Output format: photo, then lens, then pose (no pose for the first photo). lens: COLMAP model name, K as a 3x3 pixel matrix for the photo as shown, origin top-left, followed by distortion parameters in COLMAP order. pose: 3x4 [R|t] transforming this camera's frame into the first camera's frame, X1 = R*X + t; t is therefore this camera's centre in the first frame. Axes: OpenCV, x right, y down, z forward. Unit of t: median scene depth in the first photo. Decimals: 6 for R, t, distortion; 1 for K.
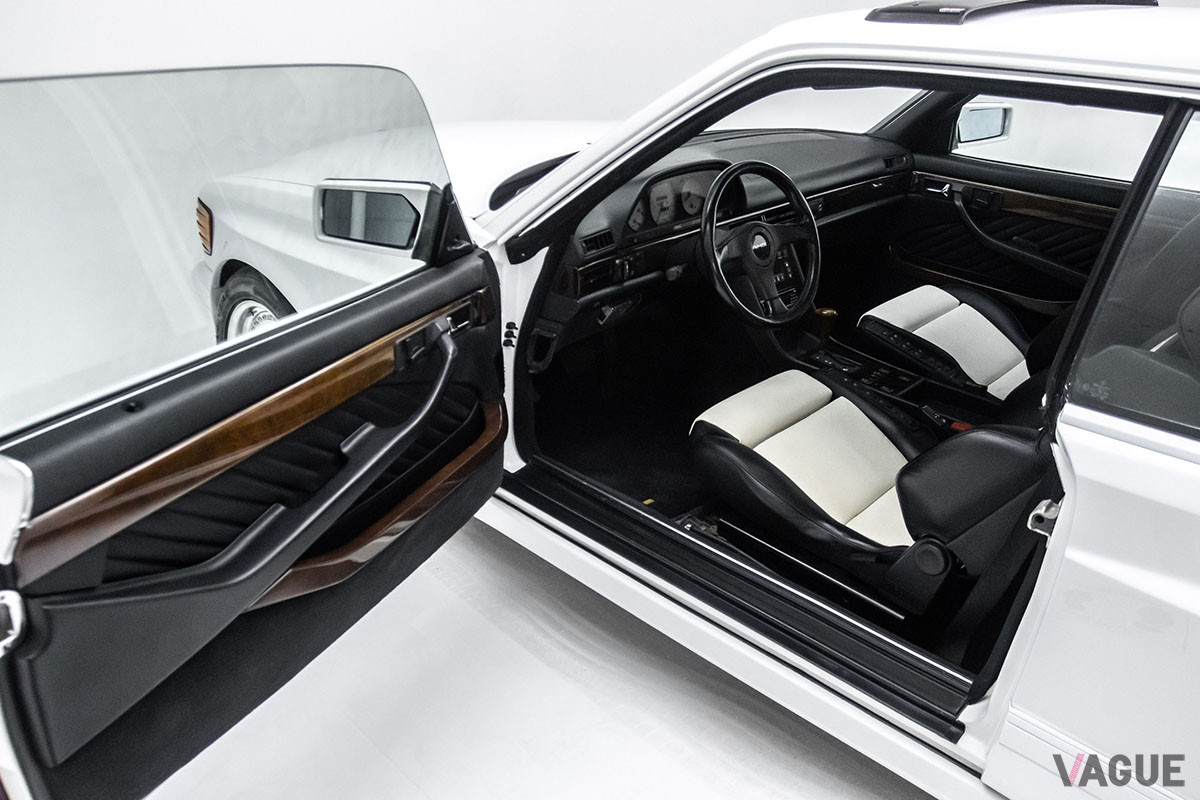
lens RADIAL K [[1013.0, 0, 572.7], [0, 1013.0, 398.8], [0, 0, 1]] dist [-0.001800, 0.003260]
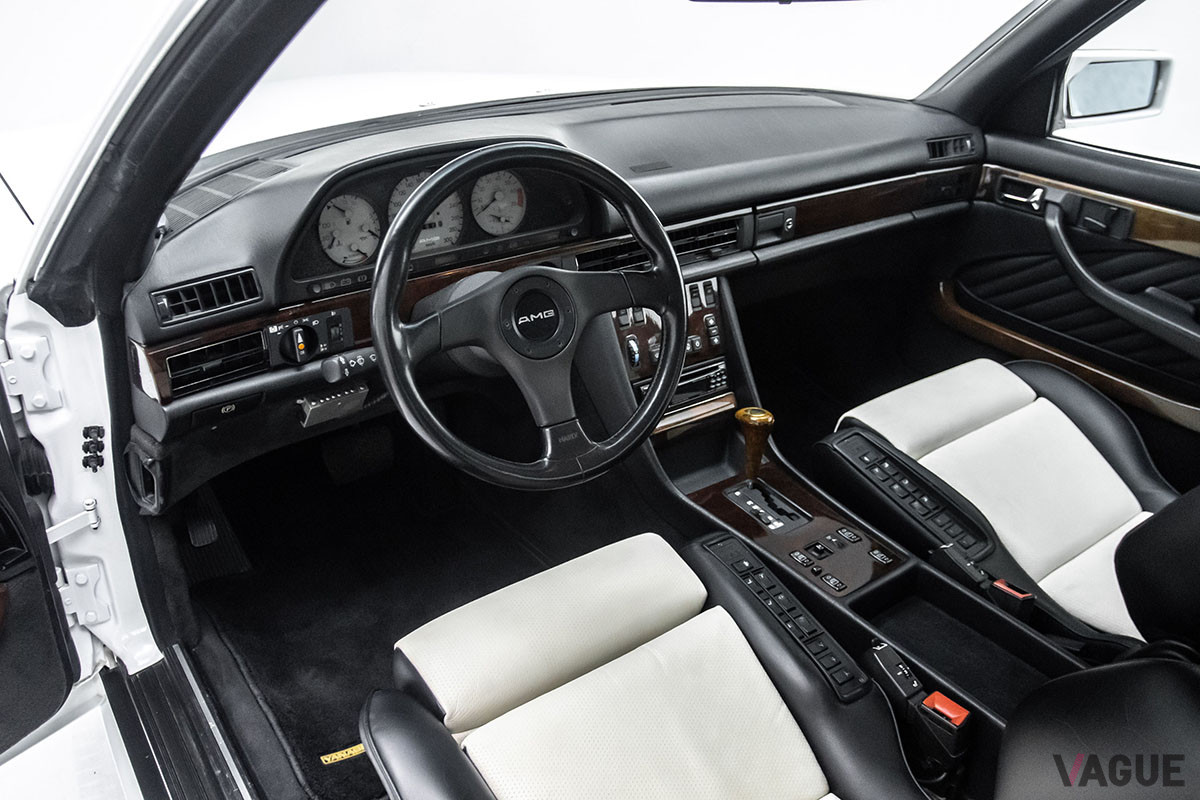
lens RADIAL K [[948.4, 0, 599.7], [0, 948.4, 380.8], [0, 0, 1]] dist [-0.042727, 0.054652]
pose [[0.981269, 0.075689, -0.177151, 0.247309], [-0.069014, 0.996665, 0.043553, -0.117291], [0.179857, -0.030512, 0.983219, 0.452978]]
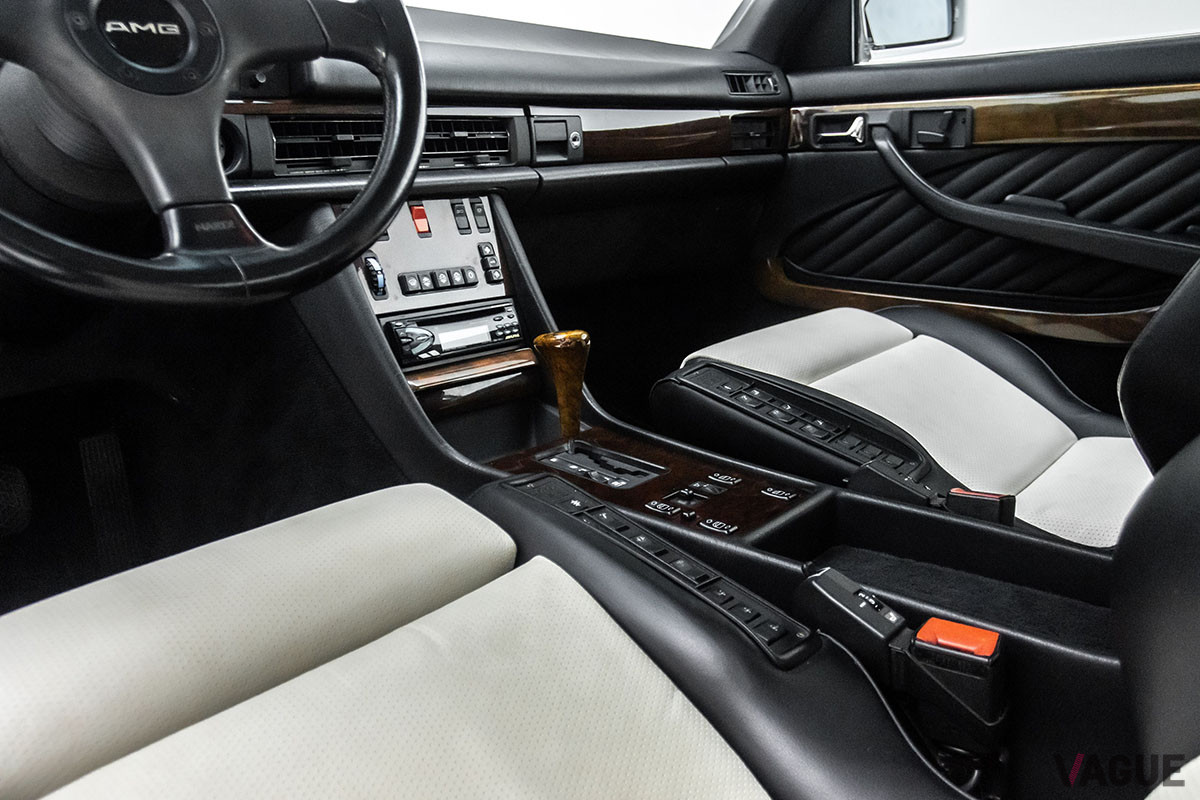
lens RADIAL K [[926.3, 0, 600.0], [0, 926.3, 400.0], [0, 0, 1]] dist [-0.009634, -0.003504]
pose [[0.997543, -0.067319, 0.019382, 0.246208], [0.069814, 0.978202, -0.195567, 0.006304], [-0.005794, 0.196440, 0.980499, 0.636356]]
